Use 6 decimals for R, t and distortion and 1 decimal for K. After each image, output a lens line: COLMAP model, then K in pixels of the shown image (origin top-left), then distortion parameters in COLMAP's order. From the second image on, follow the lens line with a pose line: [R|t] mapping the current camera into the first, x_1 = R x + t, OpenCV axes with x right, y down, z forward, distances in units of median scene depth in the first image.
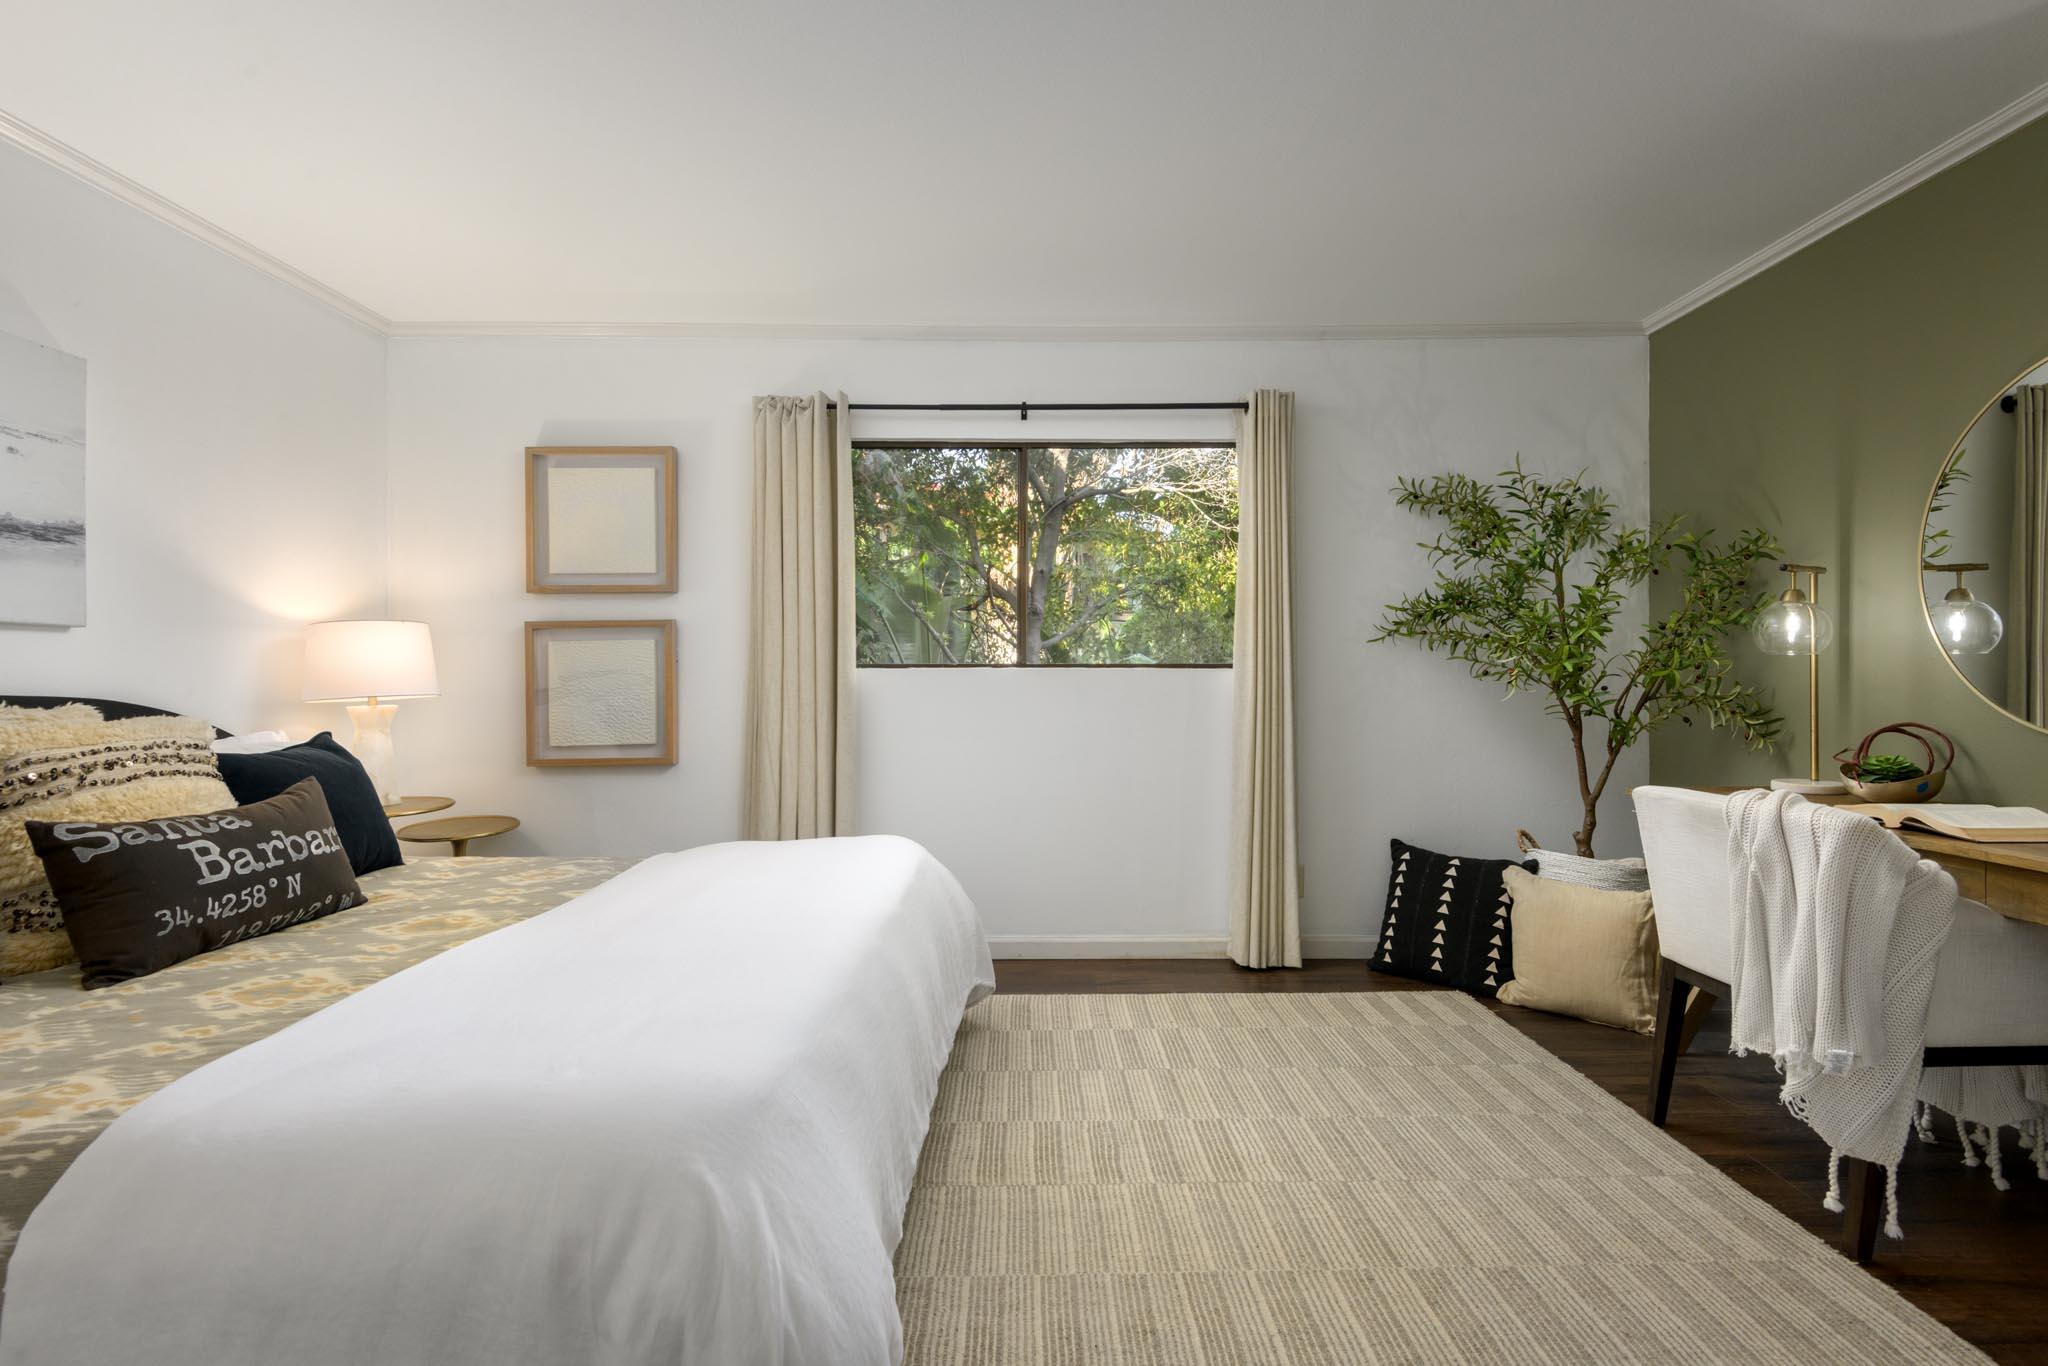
lens RADIAL K [[958.6, 0, 1027.2], [0, 958.6, 657.4], [0, 0, 1]] dist [0.092466, -0.066828]
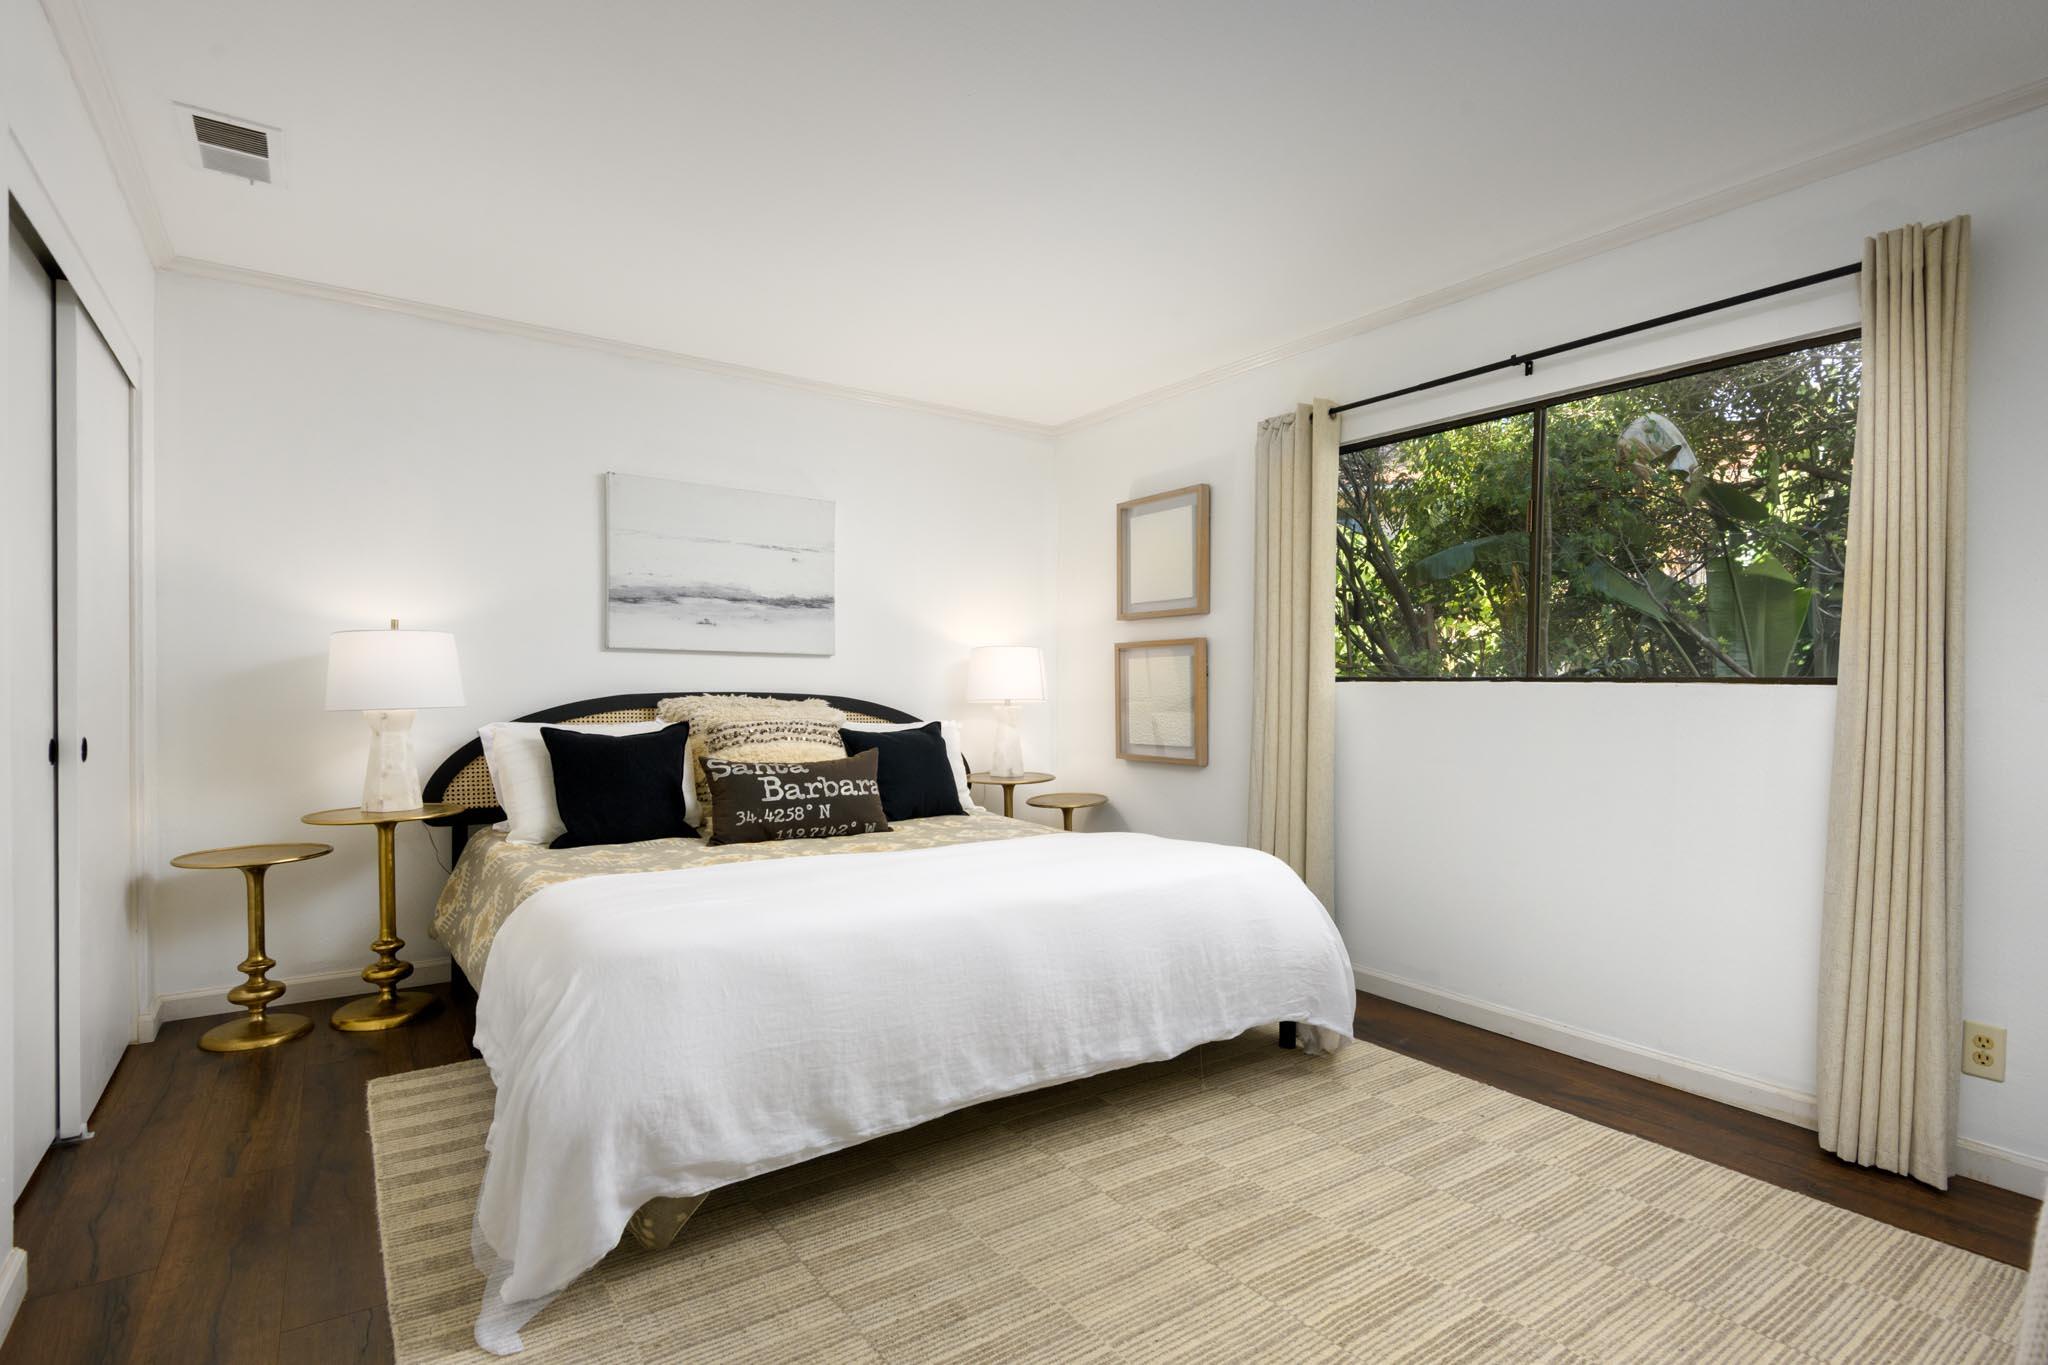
lens RADIAL K [[950.9, 0, 1026.9], [0, 950.9, 676.9], [0, 0, 1]] dist [0.000476, -0.000767]
pose [[0.577816, 0.001223, -0.816166, 0.623854], [0.004330, 0.999980, 0.004563, 0.001162], [0.816156, -0.006171, 0.577799, 0.303038]]
